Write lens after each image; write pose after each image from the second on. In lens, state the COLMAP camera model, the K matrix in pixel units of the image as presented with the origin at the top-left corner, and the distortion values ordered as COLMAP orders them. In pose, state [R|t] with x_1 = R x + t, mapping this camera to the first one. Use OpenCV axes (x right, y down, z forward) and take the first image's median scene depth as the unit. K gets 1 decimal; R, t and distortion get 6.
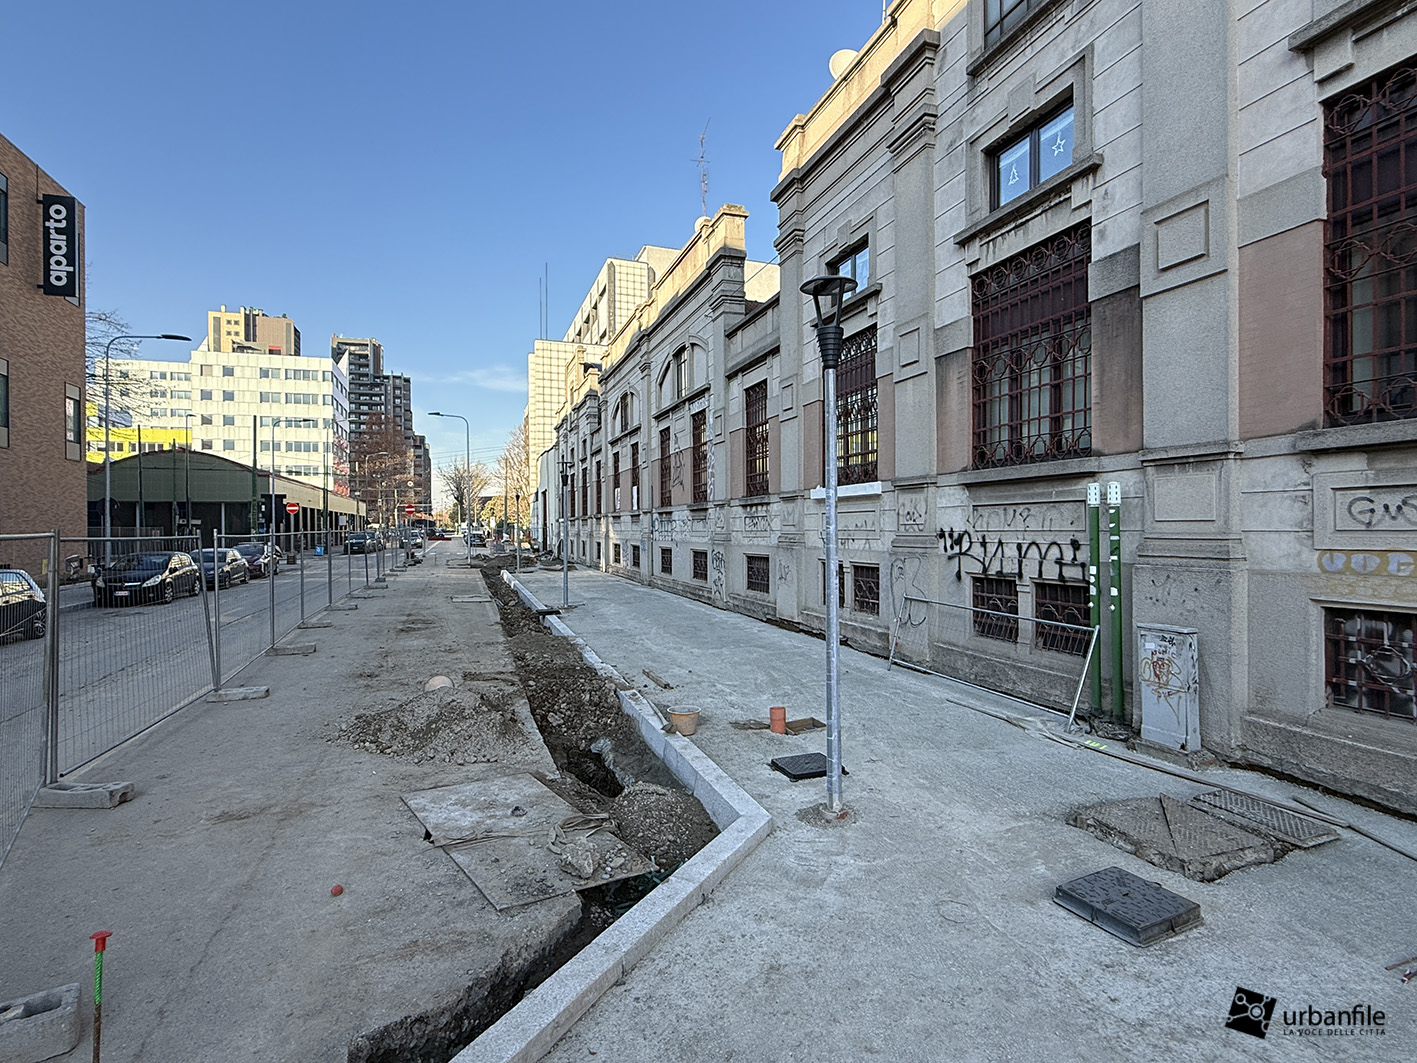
lens RADIAL K [[737.2, 0, 704.3], [0, 737.2, 533.6], [0, 0, 1]] dist [-0.023413, 0.003844]
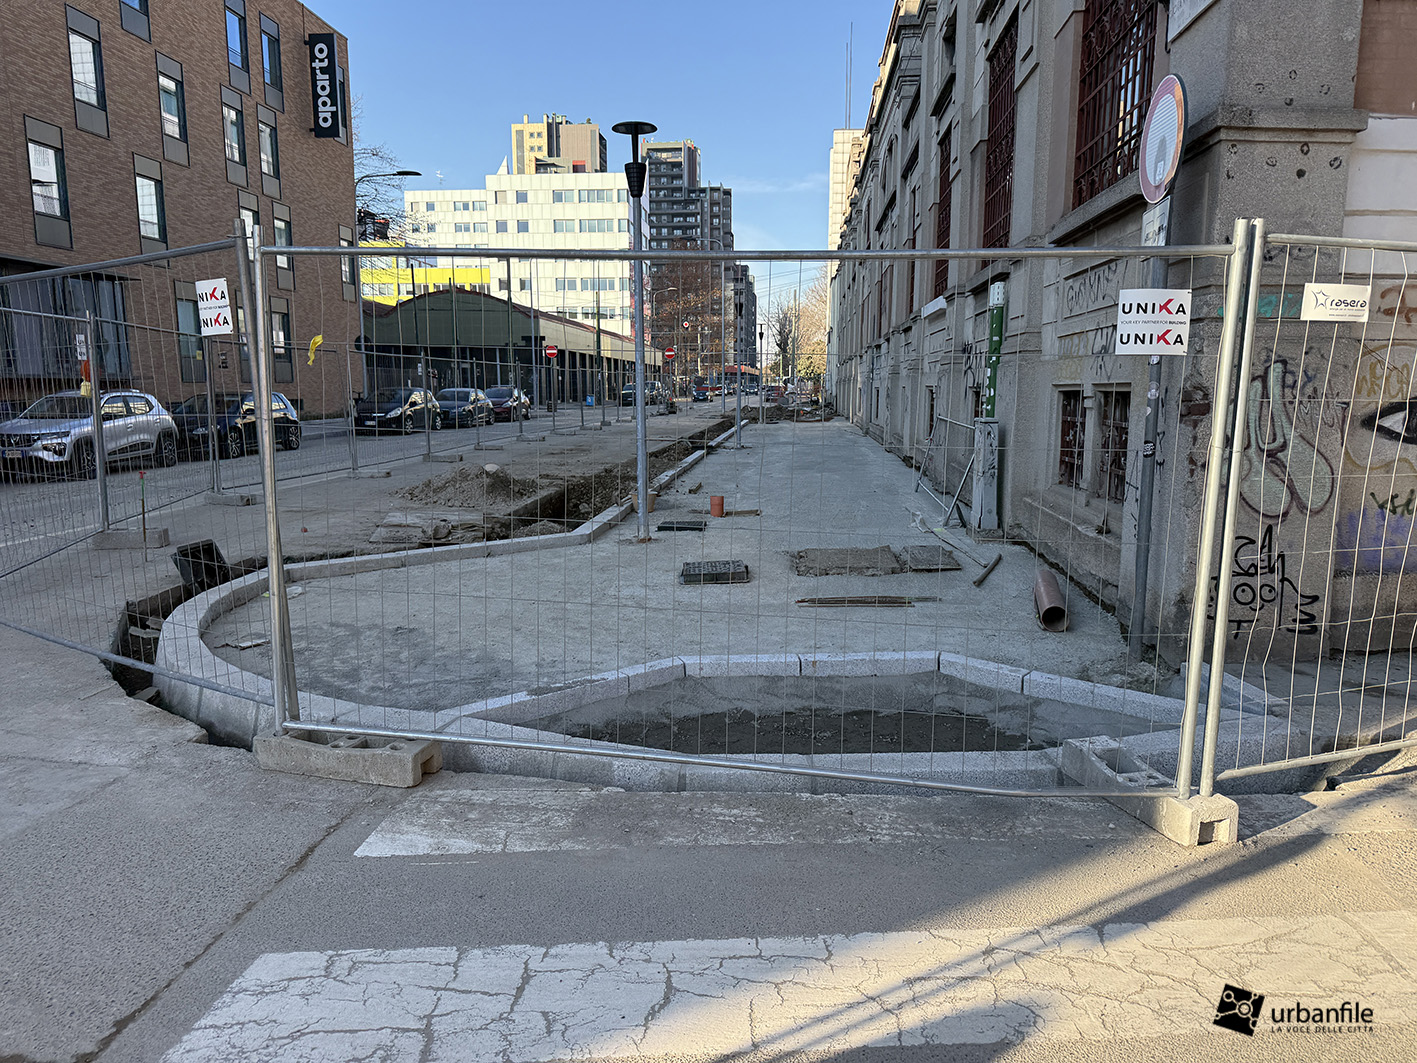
lens RADIAL K [[994.1, 0, 703.1], [0, 994.1, 549.5], [0, 0, 1]] dist [0.033865, -0.051299]
pose [[0.908172, 0.074672, -0.411882, 0.331851], [-0.011218, 0.987949, 0.154376, 0.036778], [0.418446, -0.135579, 0.898065, -0.195868]]
